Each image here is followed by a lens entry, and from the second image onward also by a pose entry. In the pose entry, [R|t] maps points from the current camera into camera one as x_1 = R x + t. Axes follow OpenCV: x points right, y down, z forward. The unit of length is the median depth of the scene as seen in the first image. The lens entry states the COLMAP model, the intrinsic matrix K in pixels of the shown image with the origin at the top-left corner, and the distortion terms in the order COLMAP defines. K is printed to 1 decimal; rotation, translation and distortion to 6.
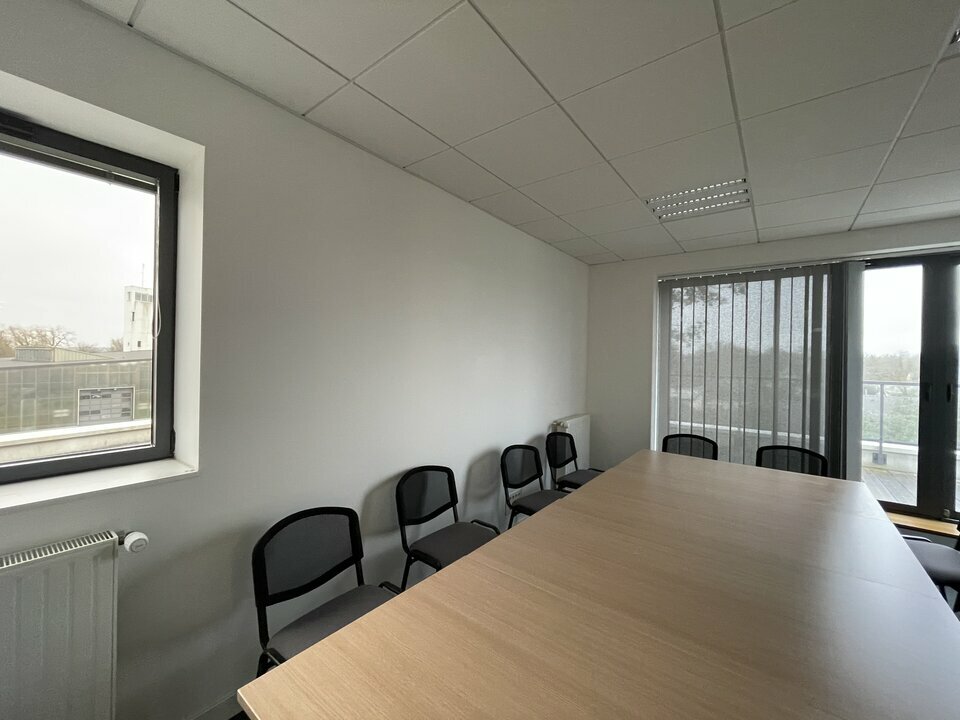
lens RADIAL K [[387.0, 0, 480.9], [0, 387.0, 359.1], [0, 0, 1]] dist [-0.003867, 0.000158]
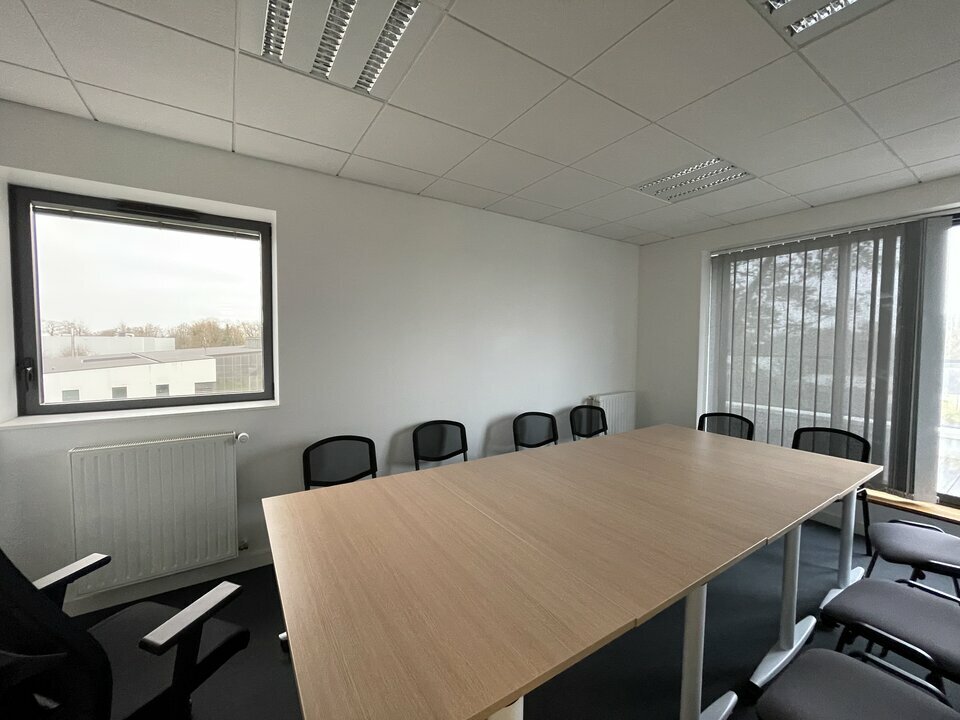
lens RADIAL K [[387.0, 0, 480.2], [0, 387.0, 357.8], [0, 0, 1]] dist [-0.003867, 0.000158]
pose [[0.944538, 0.001083, -0.328400, 0.304054], [0.010854, 0.999345, 0.034514, 0.015389], [0.328223, -0.036164, 0.943908, -0.140172]]
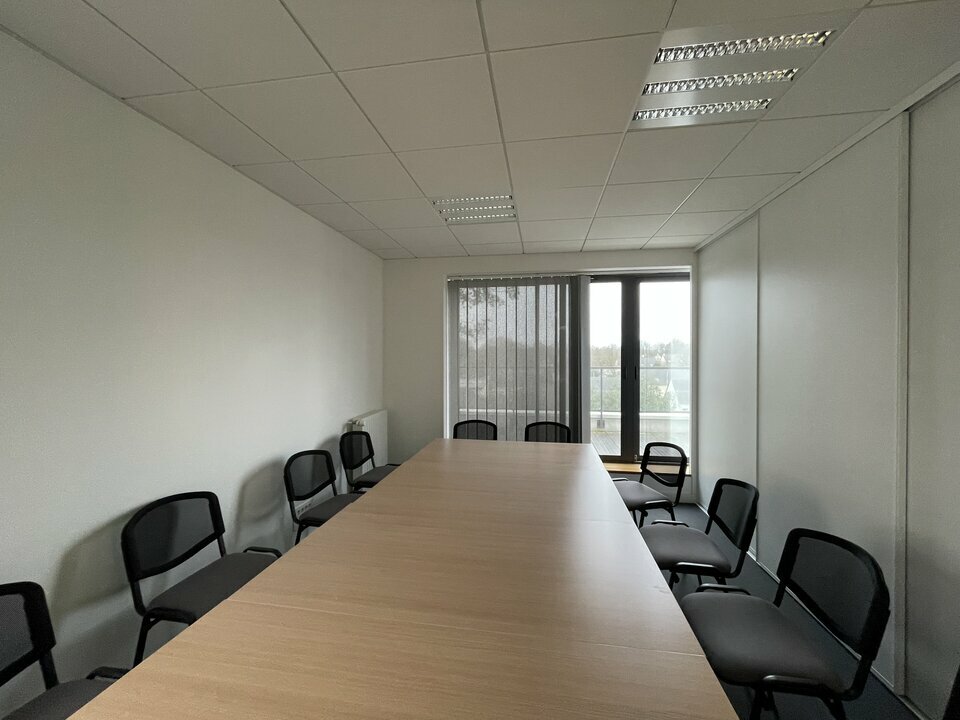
lens RADIAL K [[387.0, 0, 480.8], [0, 387.0, 359.0], [0, 0, 1]] dist [-0.003867, 0.000158]
pose [[0.876713, -0.024700, 0.480379, 0.024297], [0.019063, 0.999680, 0.016611, 0.000992], [-0.480636, -0.005406, 0.876903, 0.016947]]
